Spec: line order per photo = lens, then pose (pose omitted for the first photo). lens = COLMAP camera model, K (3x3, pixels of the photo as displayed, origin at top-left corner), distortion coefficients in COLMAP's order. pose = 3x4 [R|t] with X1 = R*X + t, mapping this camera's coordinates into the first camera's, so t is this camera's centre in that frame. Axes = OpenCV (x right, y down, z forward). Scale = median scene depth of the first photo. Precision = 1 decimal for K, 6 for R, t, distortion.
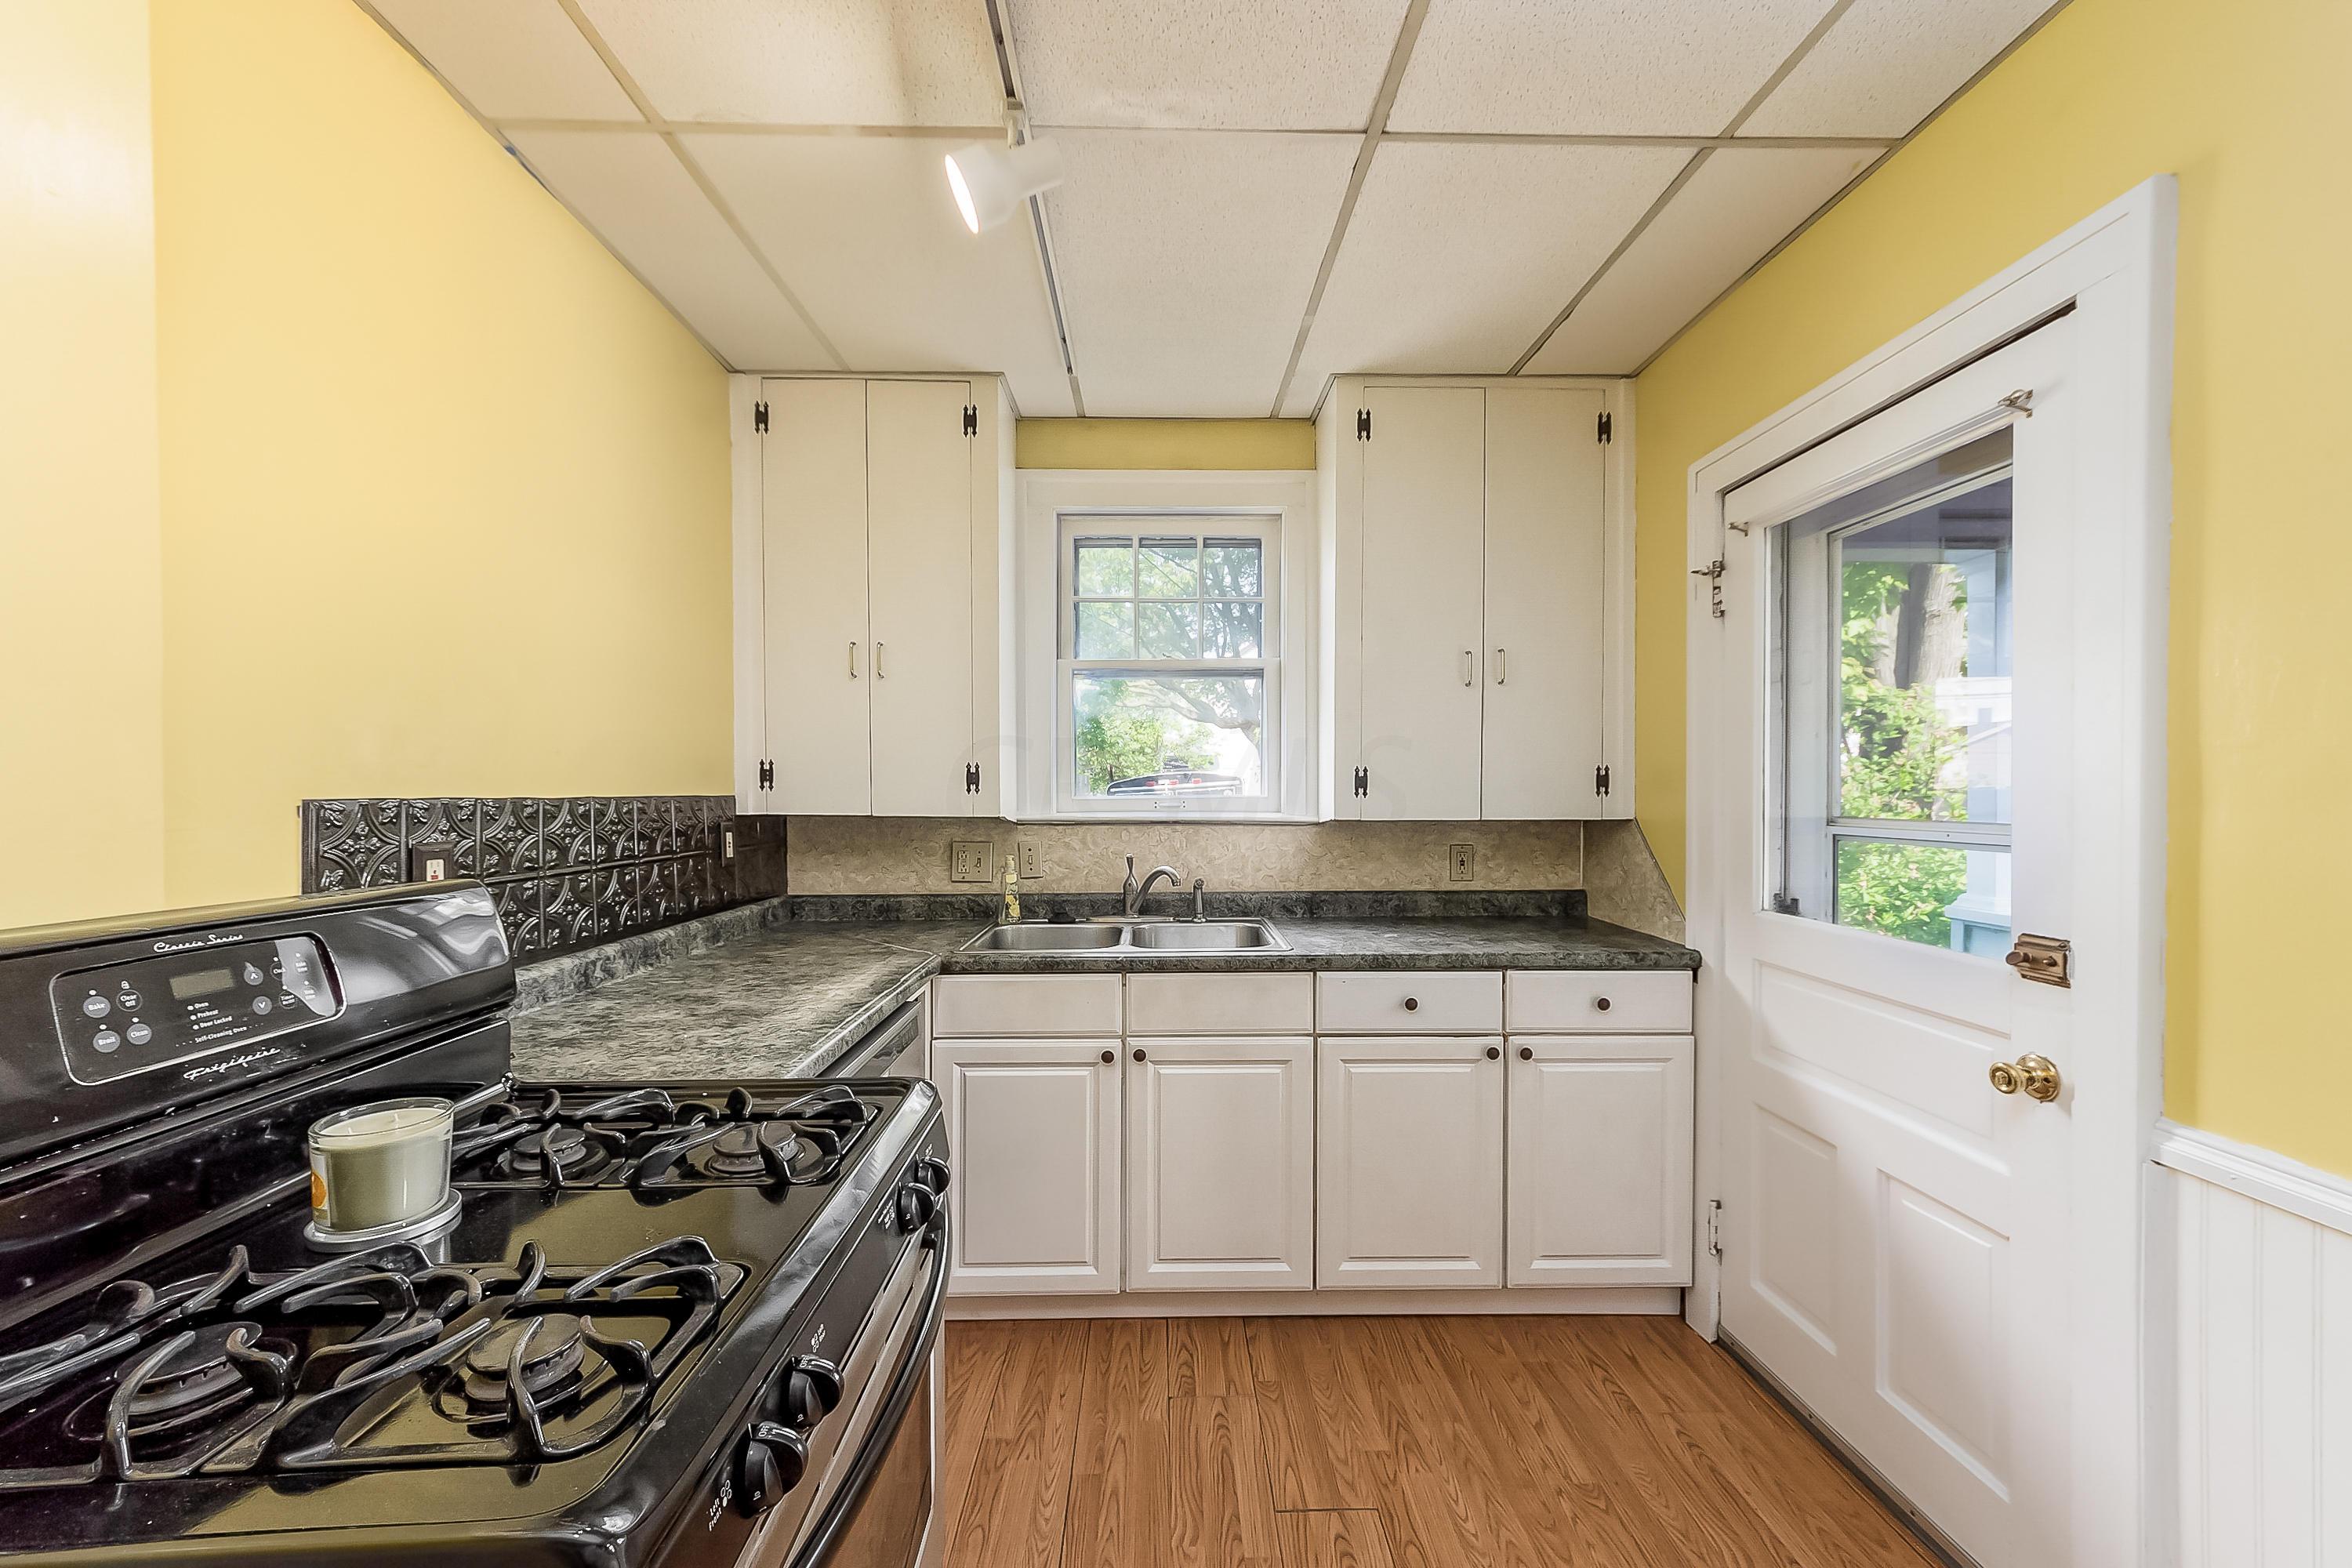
lens RADIAL K [[885.0, 0, 1175.7], [0, 885.0, 794.0], [0, 0, 1]] dist [0.001868, 0.000137]
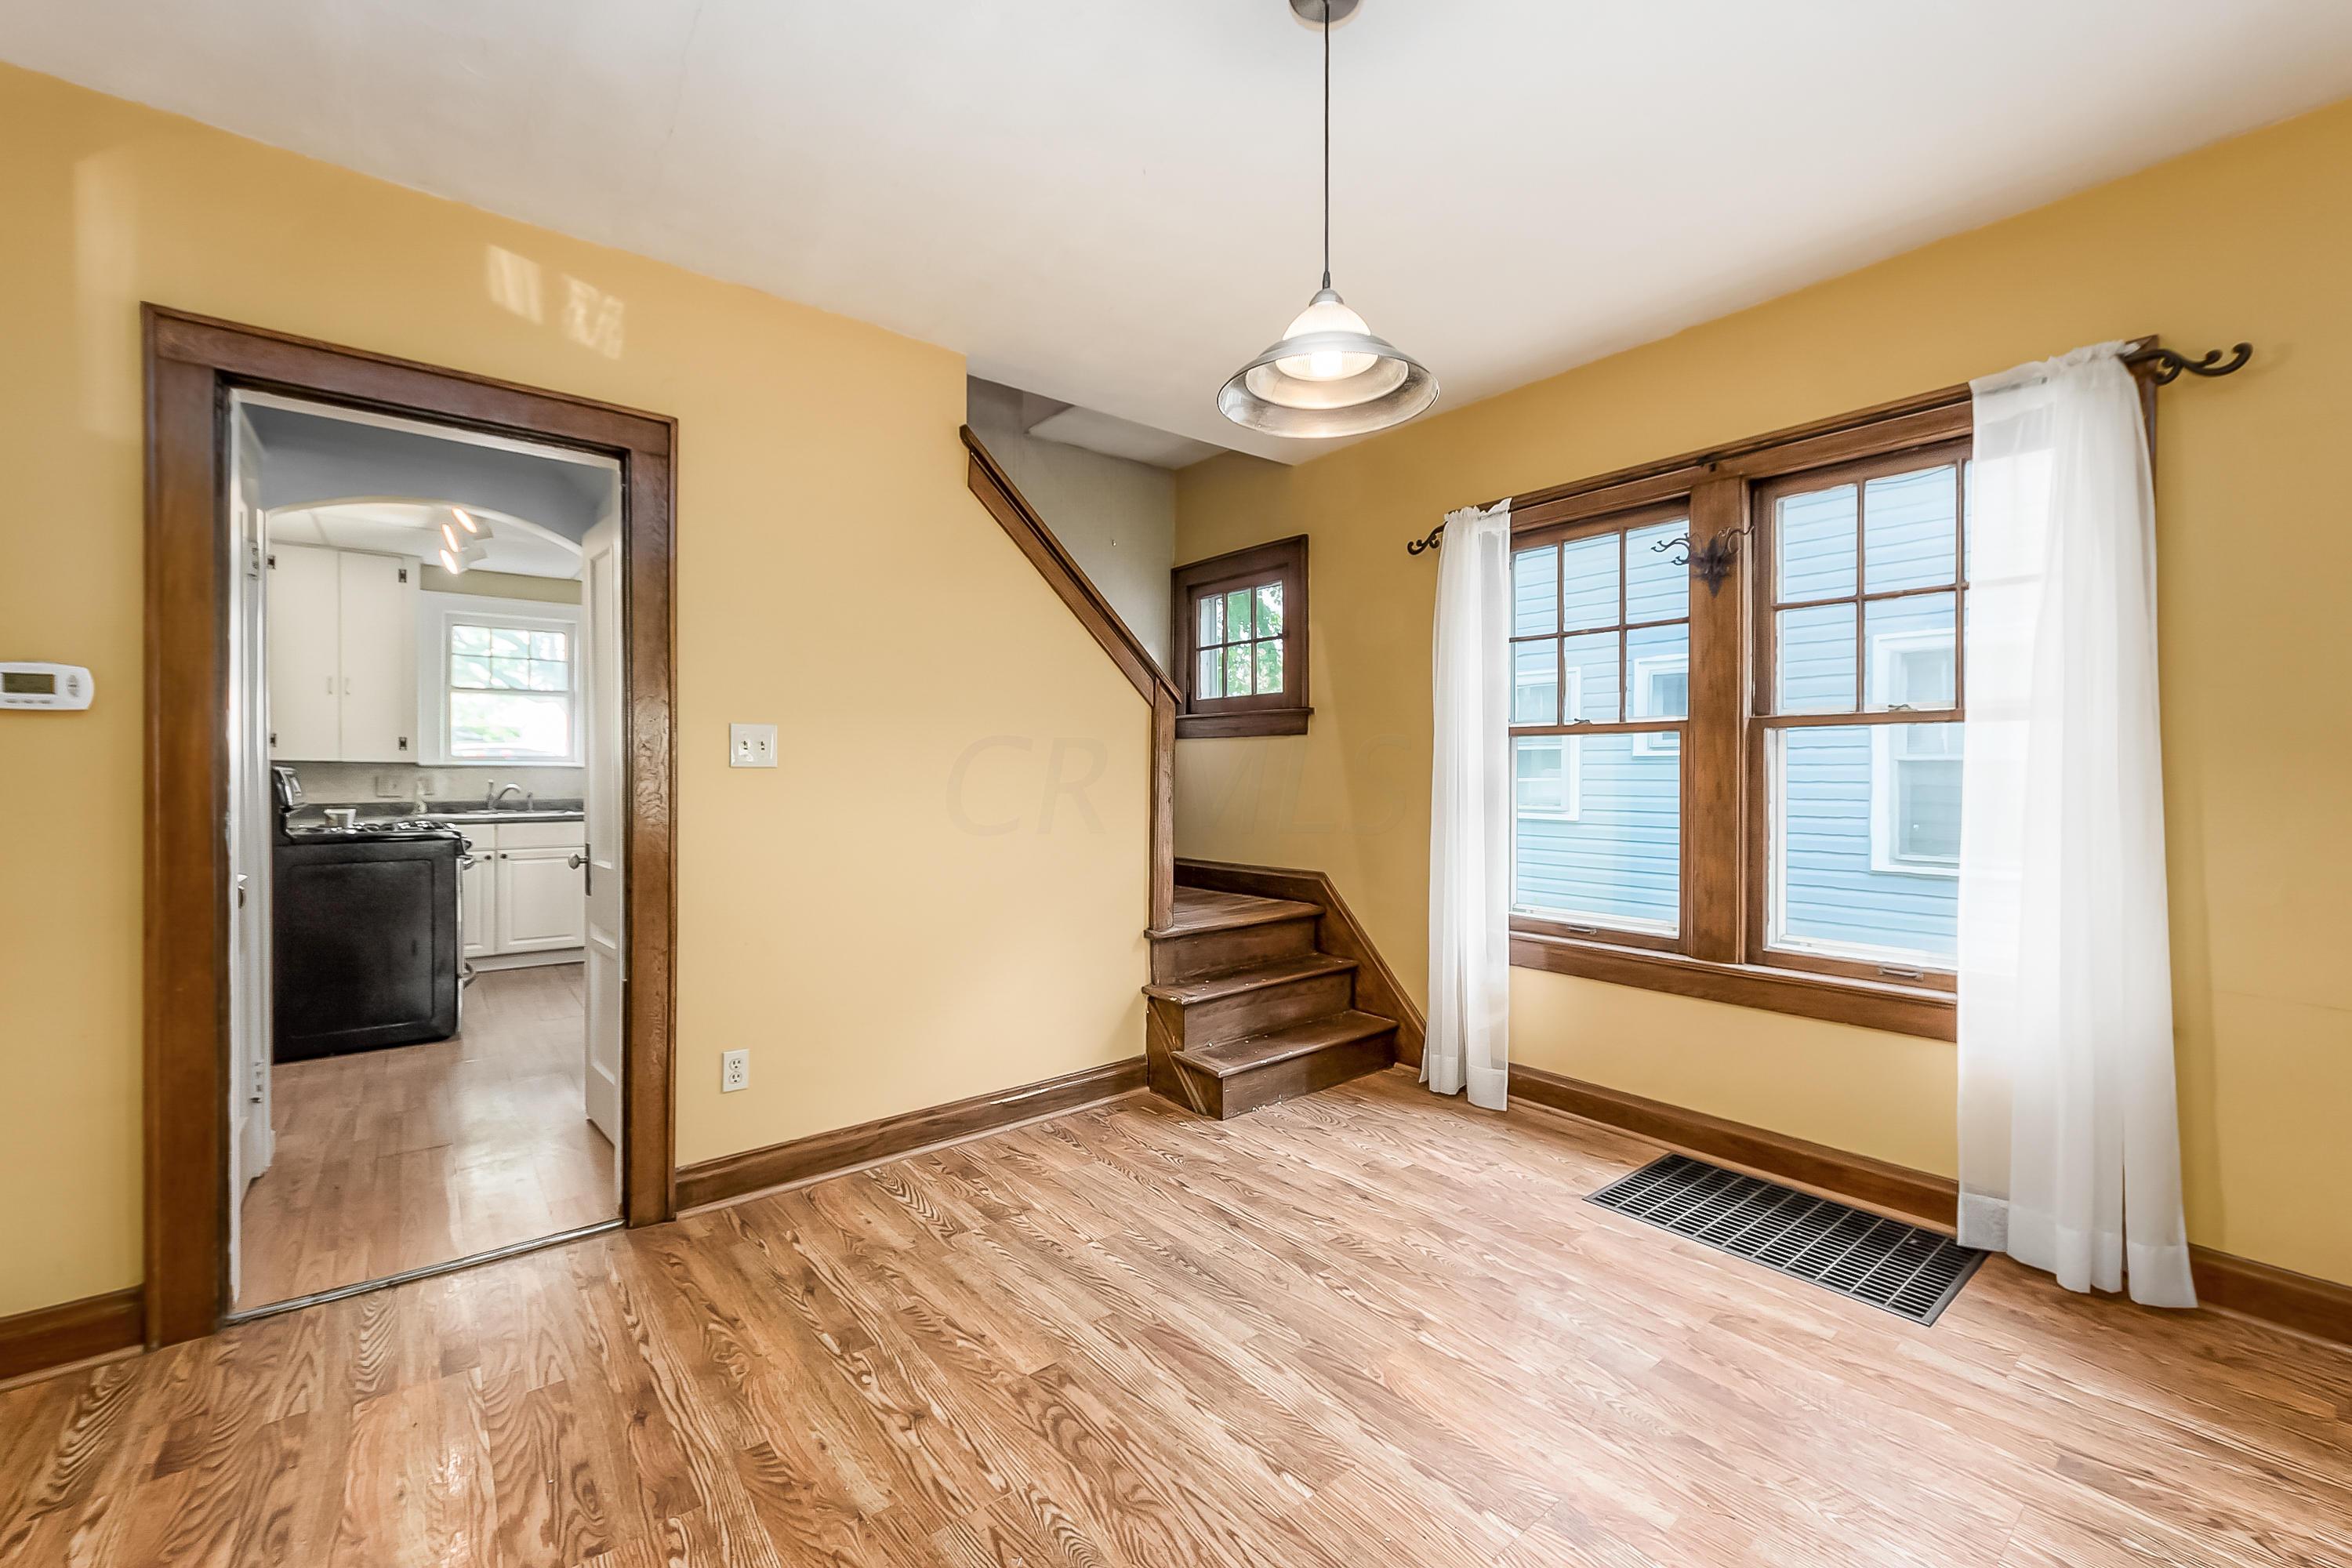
lens RADIAL K [[949.9, 0, 1176.0], [0, 949.9, 784.0], [0, 0, 1]] dist [-0.001765, -0.000148]
pose [[0.798720, 0.001822, 0.601701, -0.129478], [-0.003875, 0.999990, 0.002116, 0.073644], [-0.601691, -0.004022, 0.798719, -2.132893]]
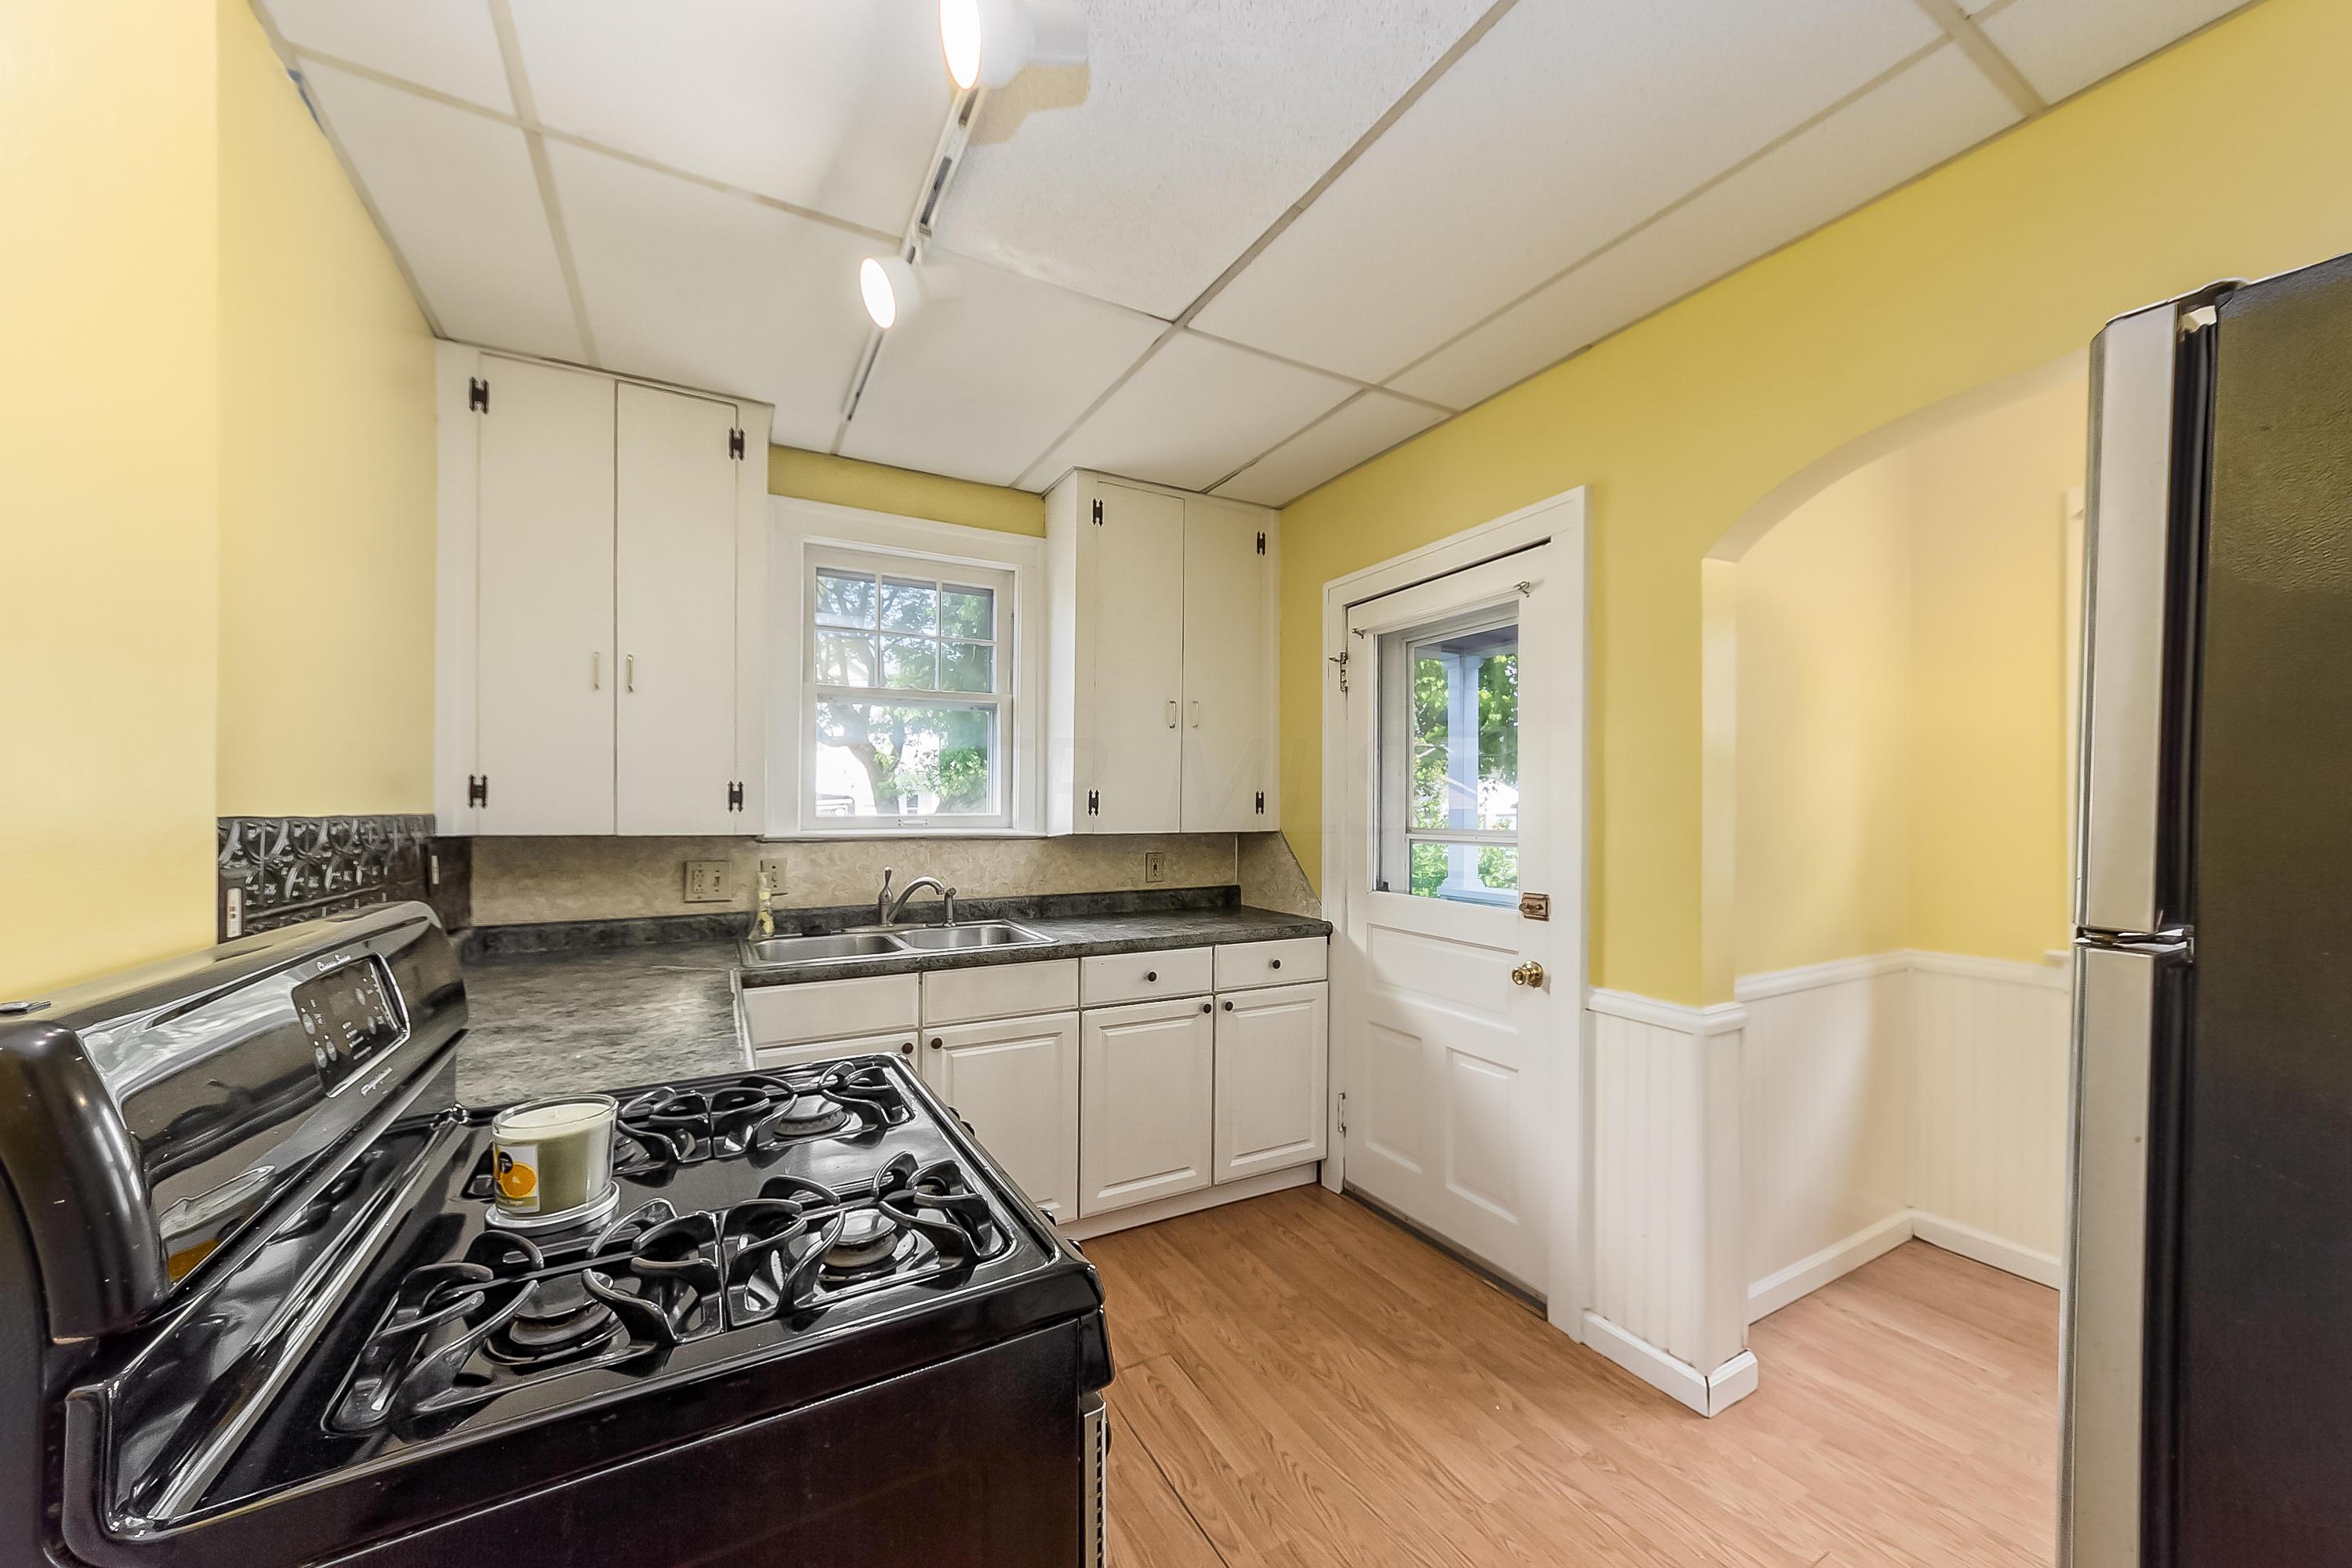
lens RADIAL K [[842.9, 0, 1172.8], [0, 842.9, 804.1], [0, 0, 1]] dist [0.004286, 0.000064]
pose [[0.888689, 0.004677, 0.458486, -0.251483], [-0.000052, 0.999949, -0.010099, 0.000241], [-0.458510, 0.008952, 0.888644, -0.093778]]
